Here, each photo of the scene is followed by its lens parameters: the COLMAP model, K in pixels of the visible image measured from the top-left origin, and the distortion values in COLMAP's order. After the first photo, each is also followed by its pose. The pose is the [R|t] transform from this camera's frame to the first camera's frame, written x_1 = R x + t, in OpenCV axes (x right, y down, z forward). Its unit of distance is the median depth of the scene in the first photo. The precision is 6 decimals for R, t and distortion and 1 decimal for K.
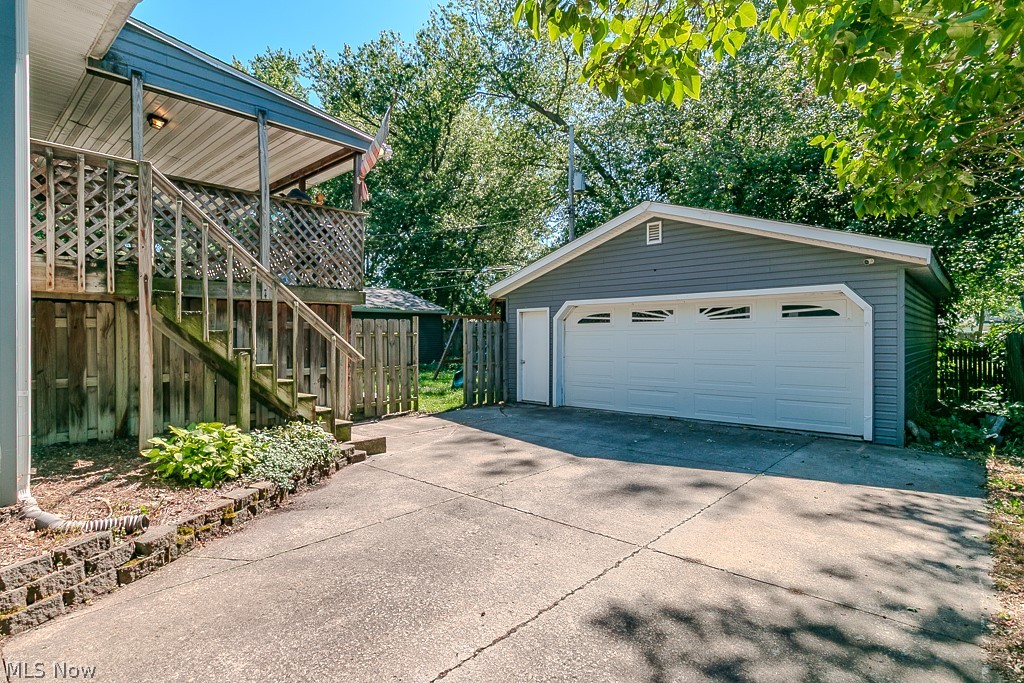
lens RADIAL K [[515.6, 0, 512.0], [0, 515.6, 341.5], [0, 0, 1]] dist [-0.001188, -0.000458]
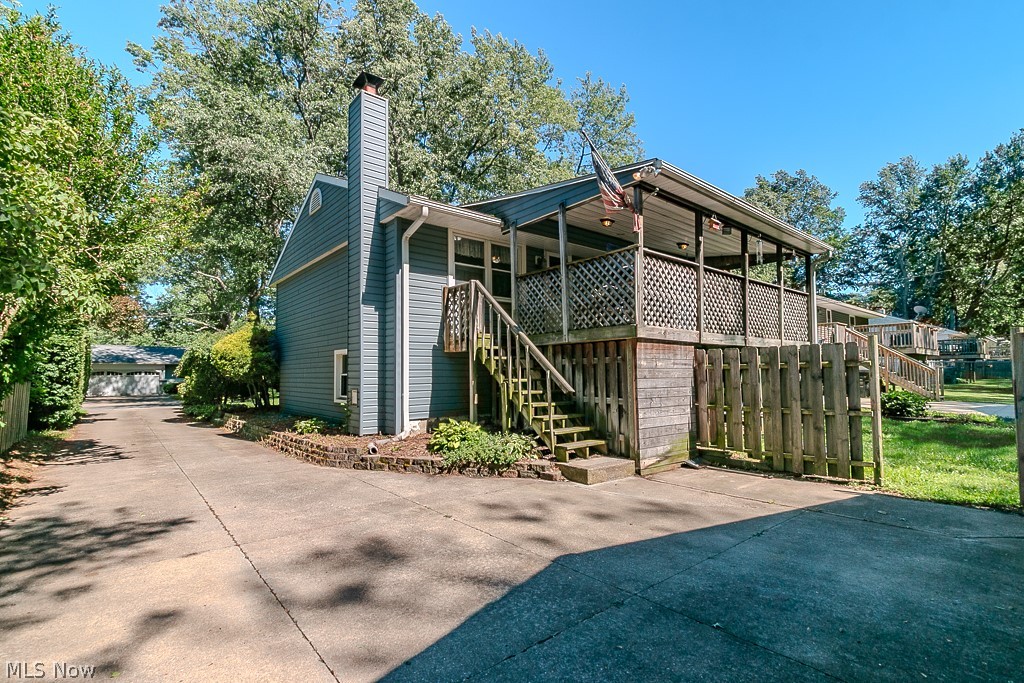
lens RADIAL K [[490.0, 0, 507.6], [0, 490.0, 357.6], [0, 0, 1]] dist [0.000426, 0.000718]
pose [[-0.136601, -0.037537, -0.989915, 1.061764], [0.012108, 0.999144, -0.039557, 0.003312], [0.990552, -0.017390, -0.136030, 1.397282]]
